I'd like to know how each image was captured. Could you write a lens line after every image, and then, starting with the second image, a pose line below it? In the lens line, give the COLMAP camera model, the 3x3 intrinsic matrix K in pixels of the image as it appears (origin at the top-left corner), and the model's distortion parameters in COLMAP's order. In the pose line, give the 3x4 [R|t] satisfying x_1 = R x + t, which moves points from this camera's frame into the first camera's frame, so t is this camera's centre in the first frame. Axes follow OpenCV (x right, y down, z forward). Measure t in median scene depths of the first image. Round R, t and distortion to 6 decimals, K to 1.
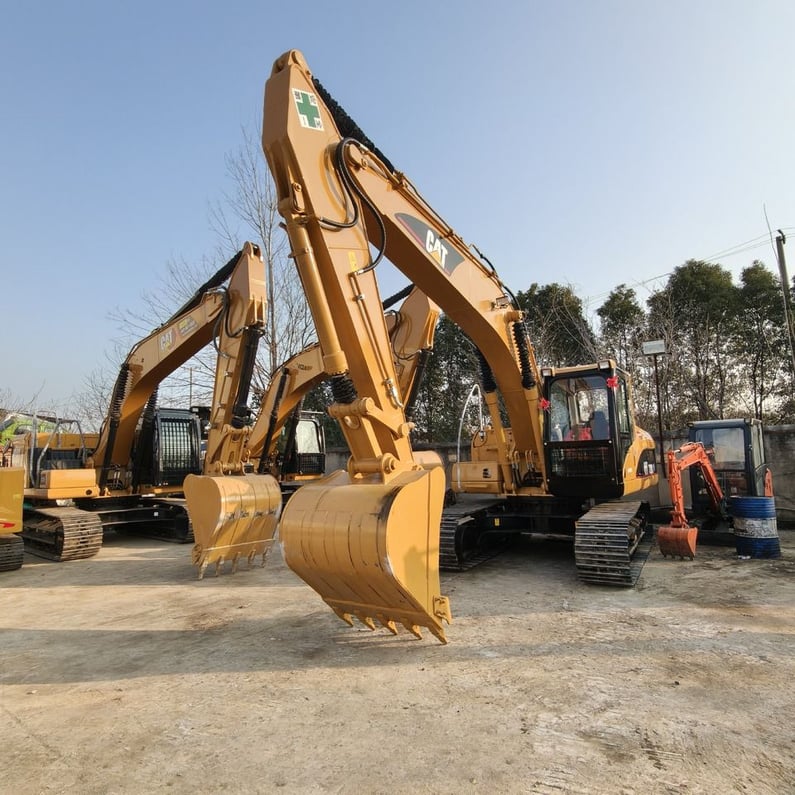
lens RADIAL K [[502.1, 0, 397.5], [0, 502.1, 397.5], [0, 0, 1]] dist [0.000989, 0.001593]
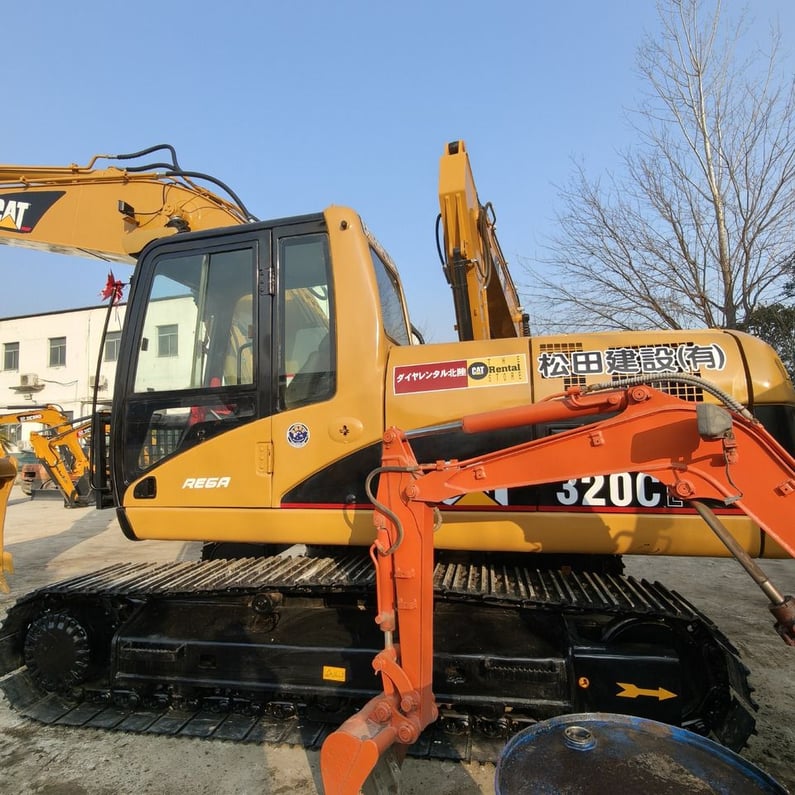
lens RADIAL K [[511.7, 0, 388.3], [0, 511.7, 397.6], [0, 0, 1]] dist [-0.000113, -0.001503]
pose [[0.336673, -0.053289, -0.940113, 0.921211], [0.141166, 0.989970, -0.005561, 0.102871], [0.930980, -0.130840, 0.340819, 1.032741]]
